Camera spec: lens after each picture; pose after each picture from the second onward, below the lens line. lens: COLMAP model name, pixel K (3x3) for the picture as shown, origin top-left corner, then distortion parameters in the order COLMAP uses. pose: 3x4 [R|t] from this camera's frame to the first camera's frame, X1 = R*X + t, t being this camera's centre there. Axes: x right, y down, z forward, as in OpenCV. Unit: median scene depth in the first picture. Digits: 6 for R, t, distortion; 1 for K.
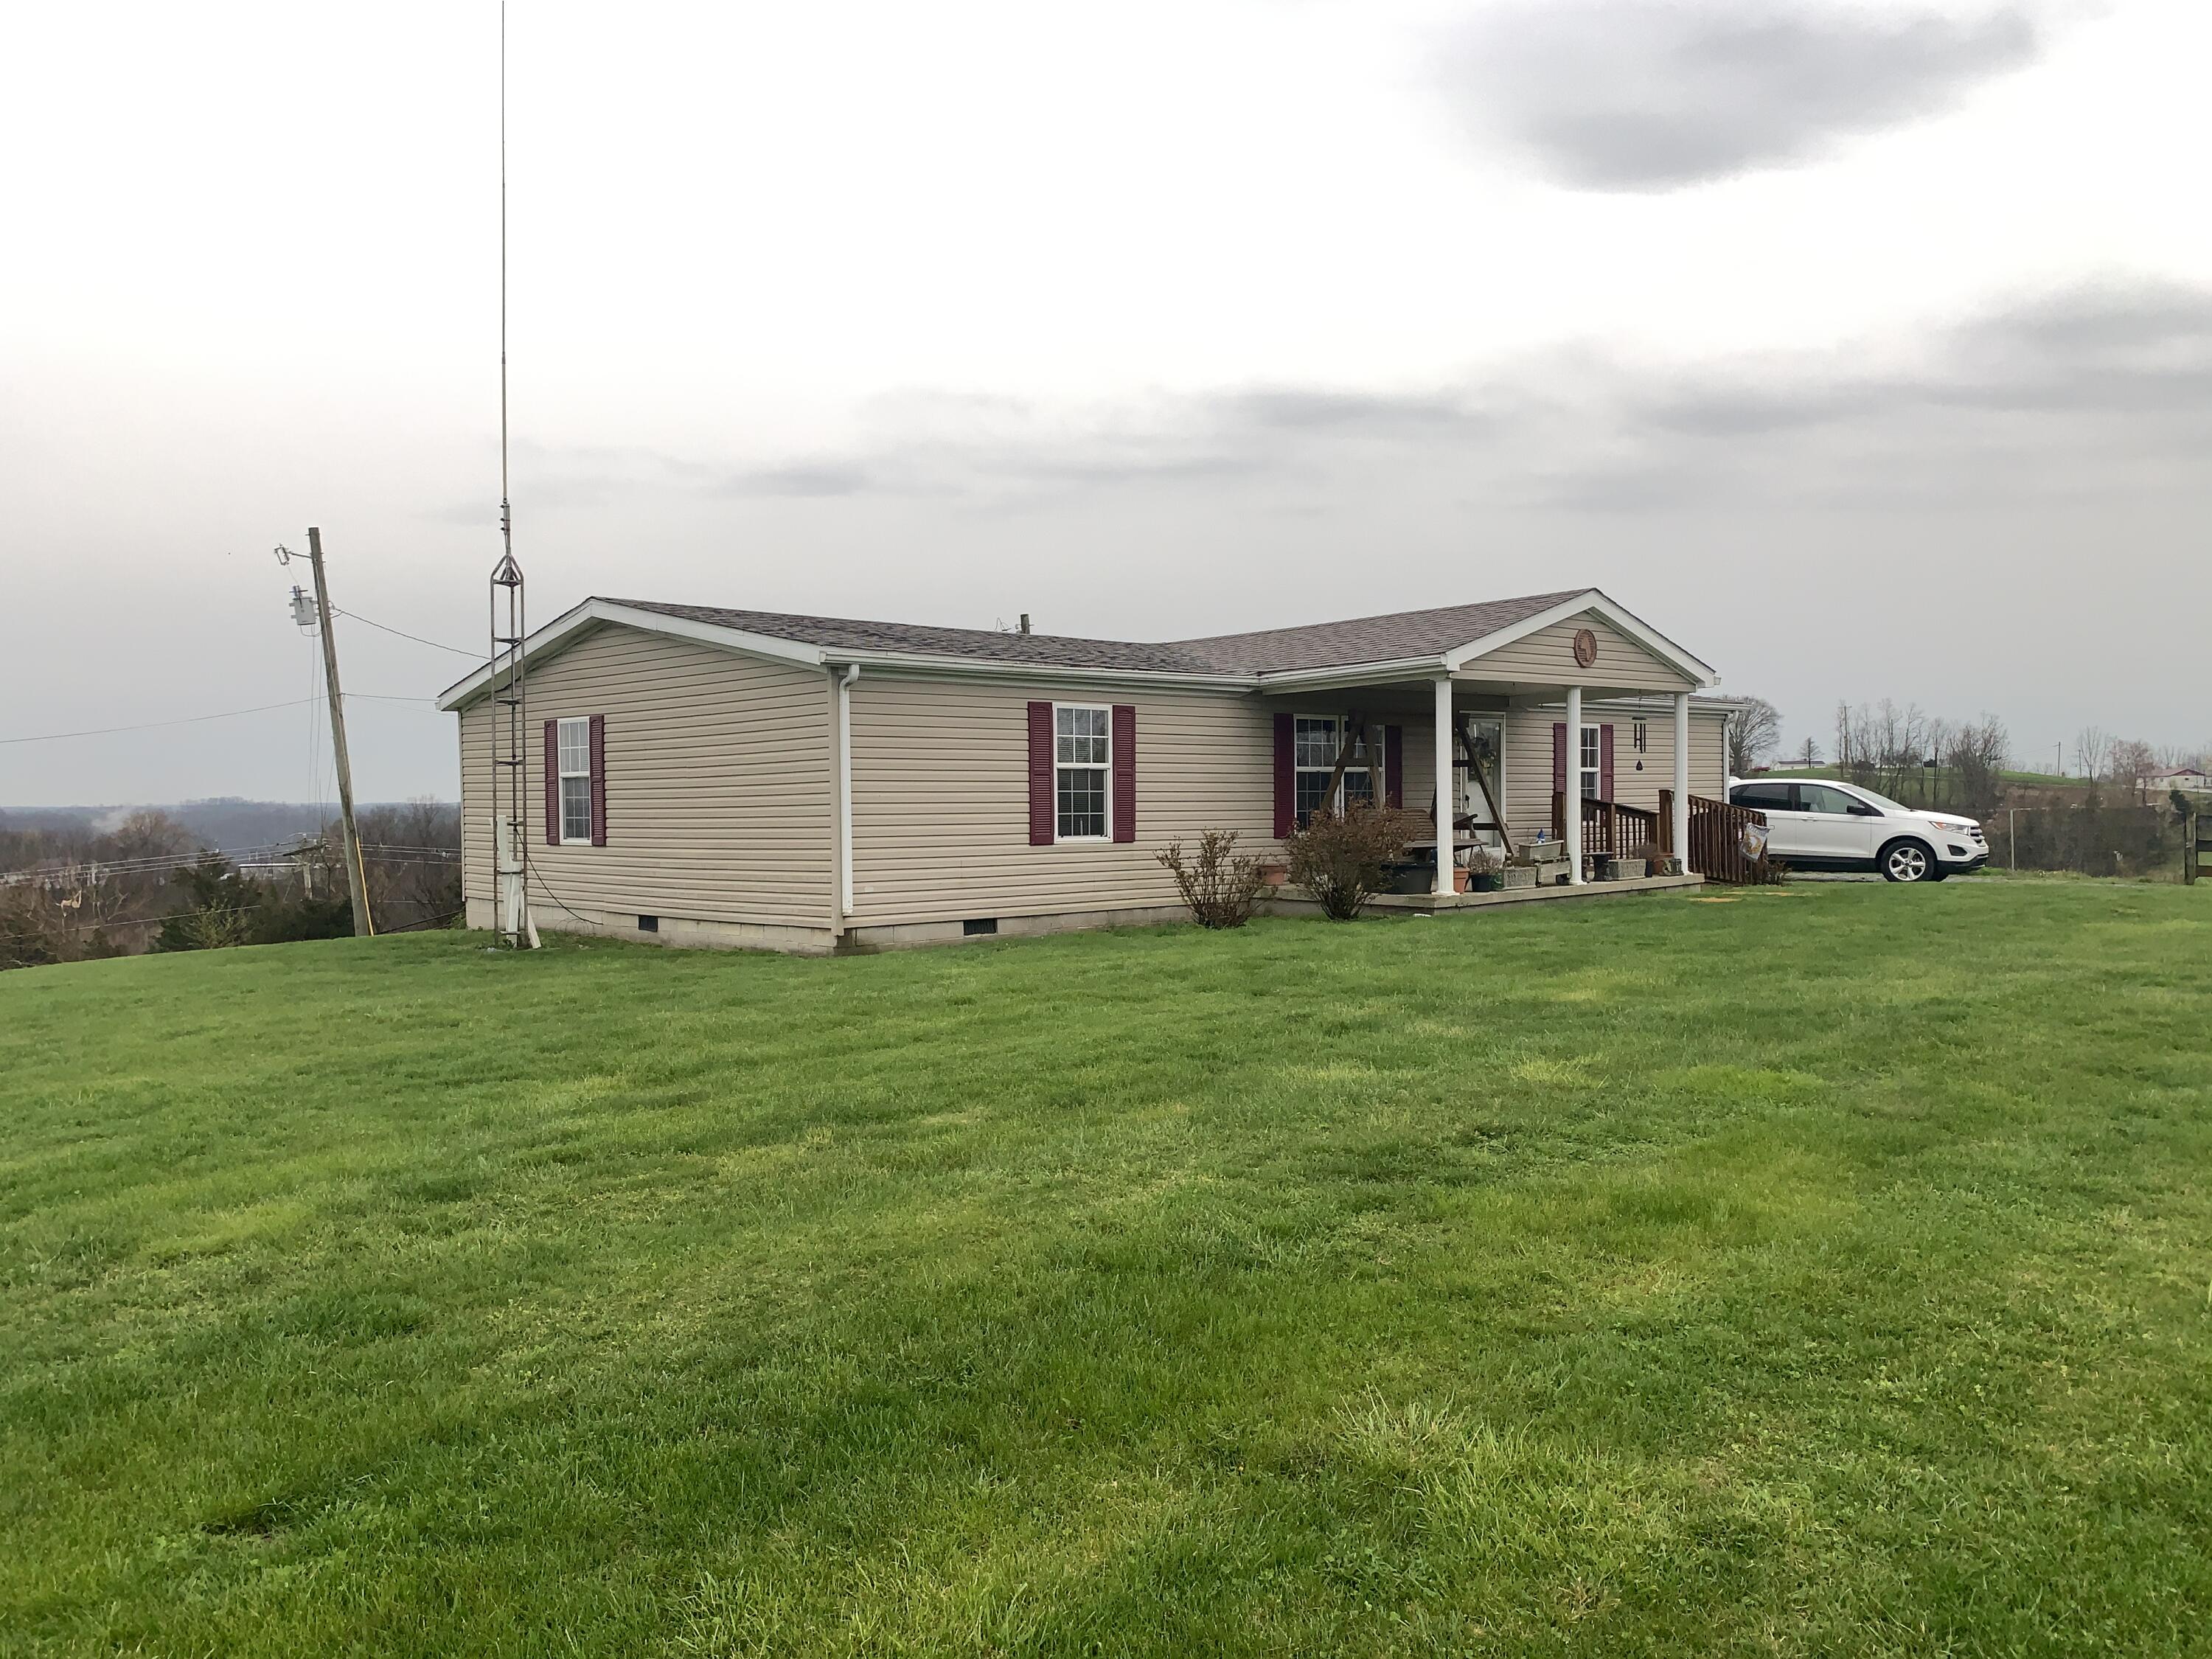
lens RADIAL K [[1718.5, 0, 1096.8], [0, 1718.5, 842.2], [0, 0, 1]] dist [0.119030, -0.000882]
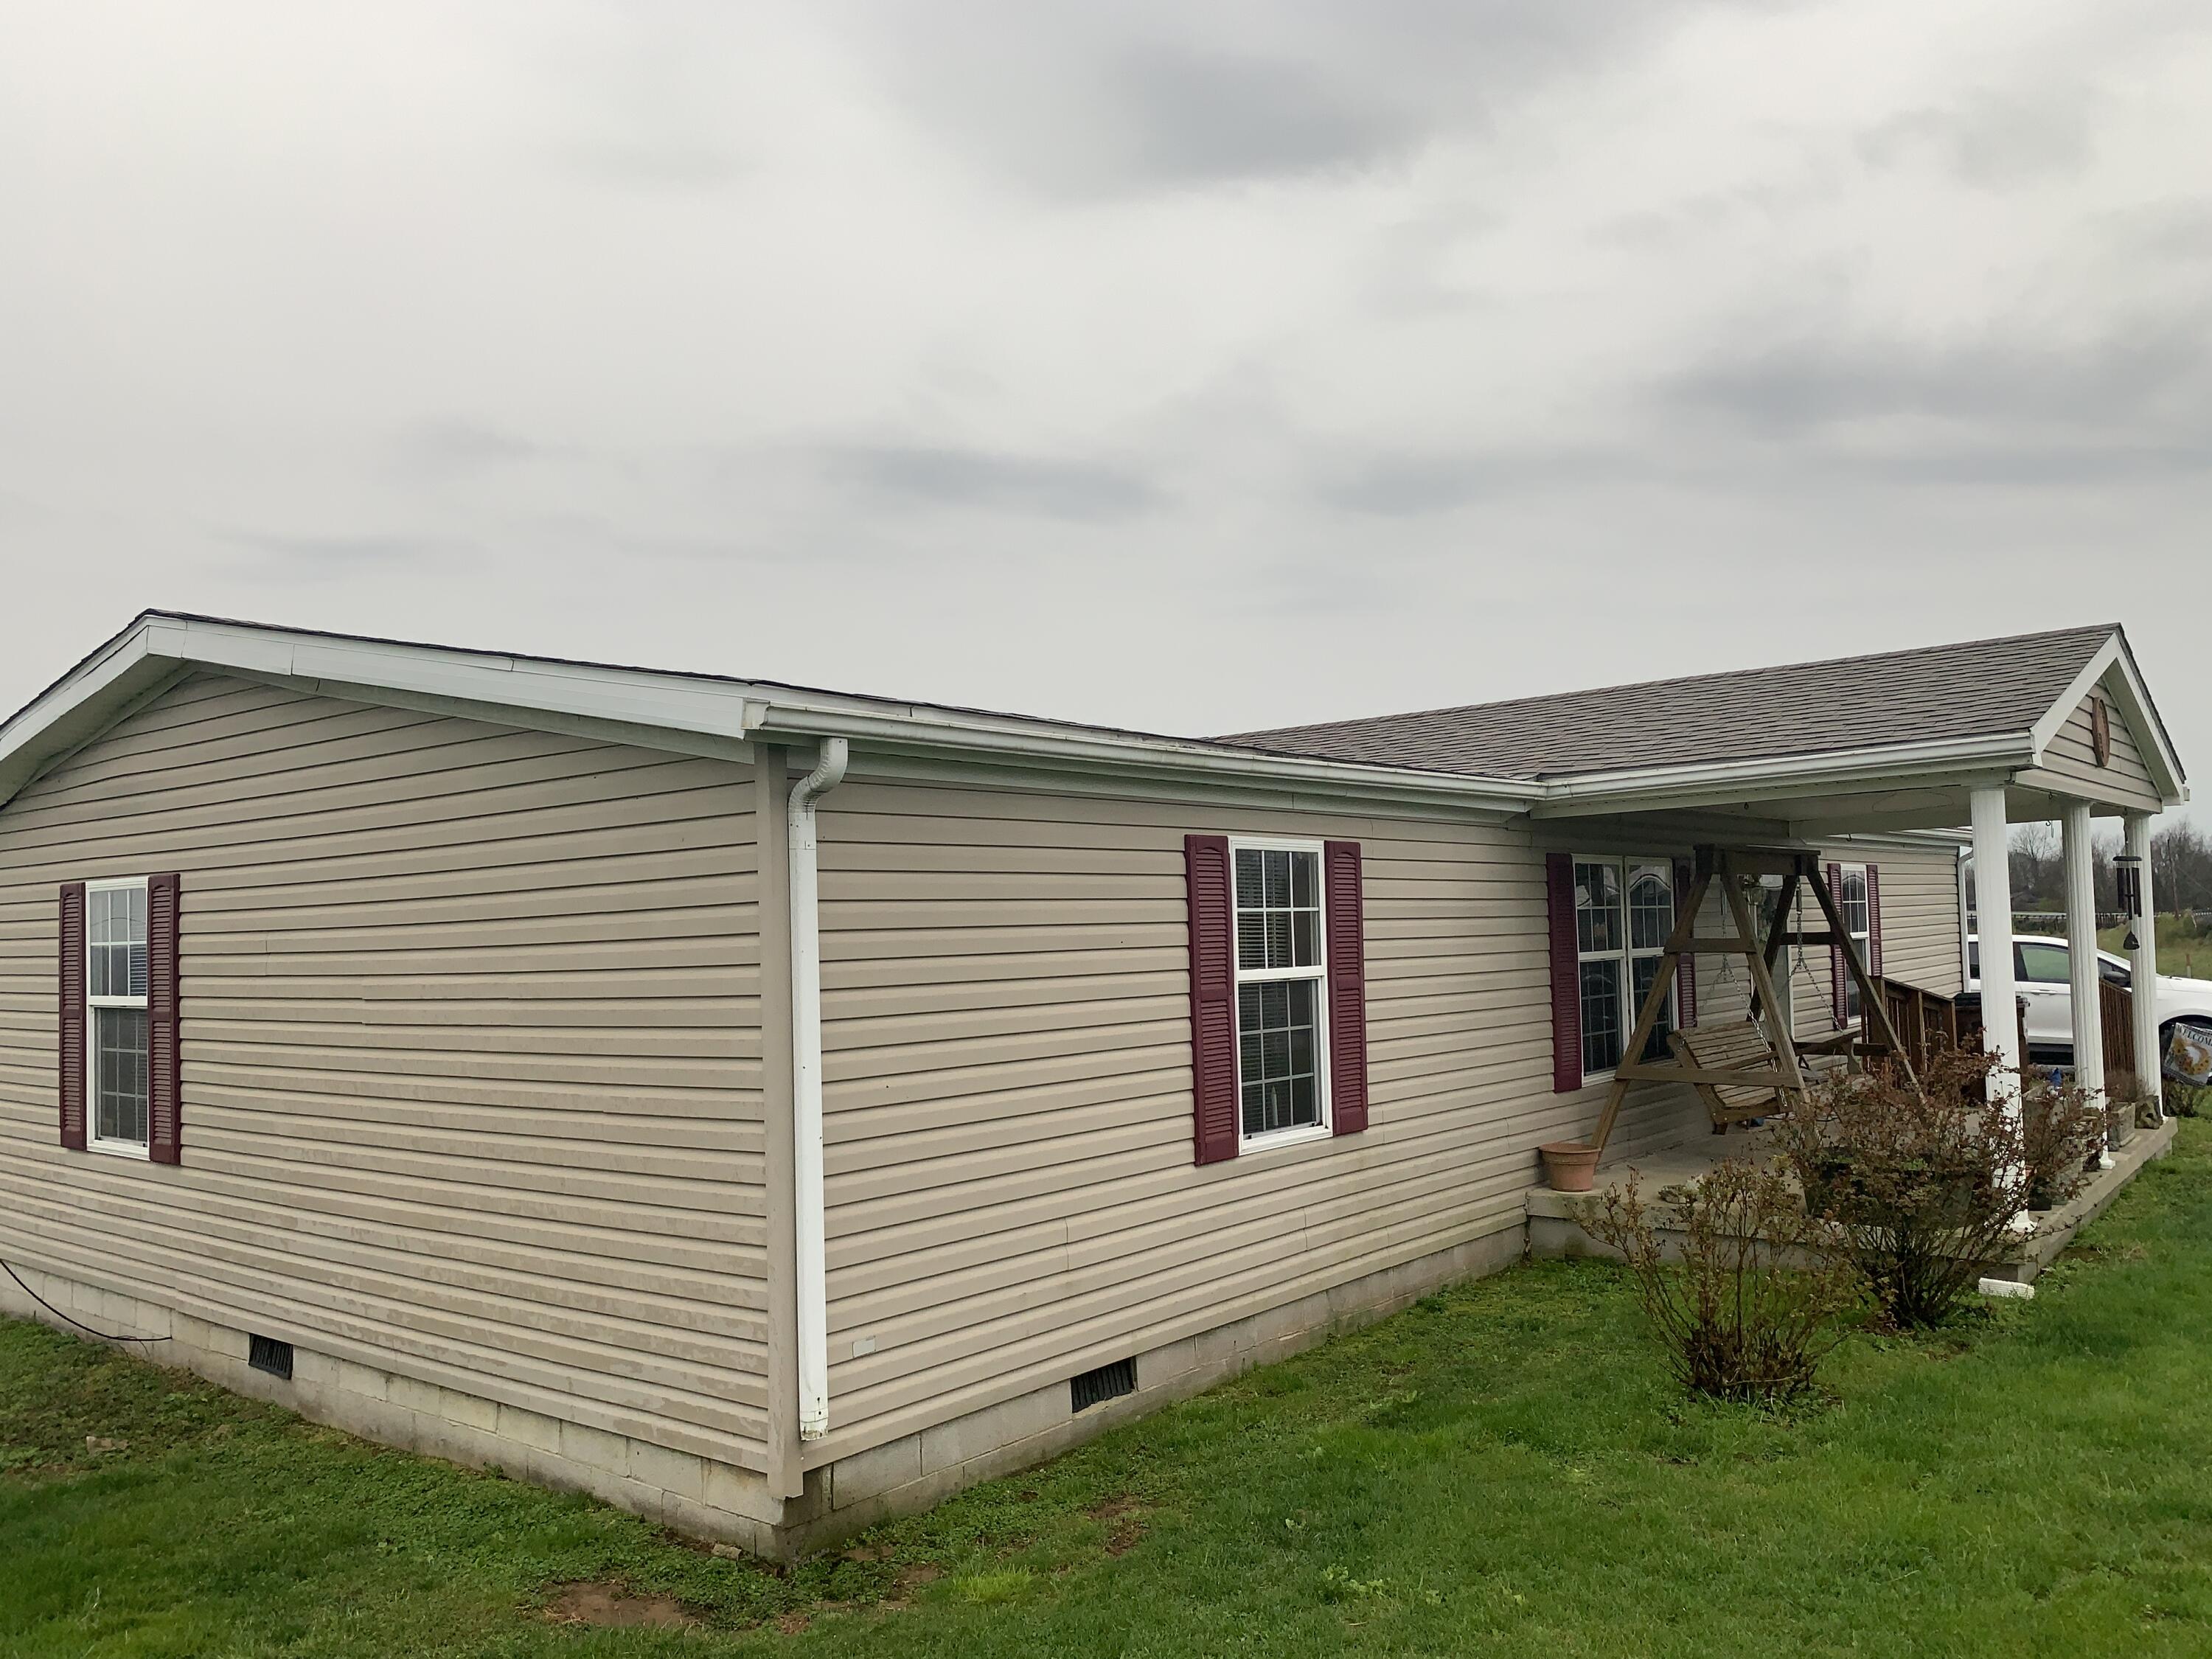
lens RADIAL K [[1718.5, 0, 1073.2], [0, 1718.5, 883.4], [0, 0, 1]] dist [0.119030, -0.000882]
pose [[0.992357, -0.011271, 0.122887, -0.116915], [0.017601, 0.998566, -0.050555, -0.045832], [-0.122141, 0.052332, 0.991132, 0.546543]]
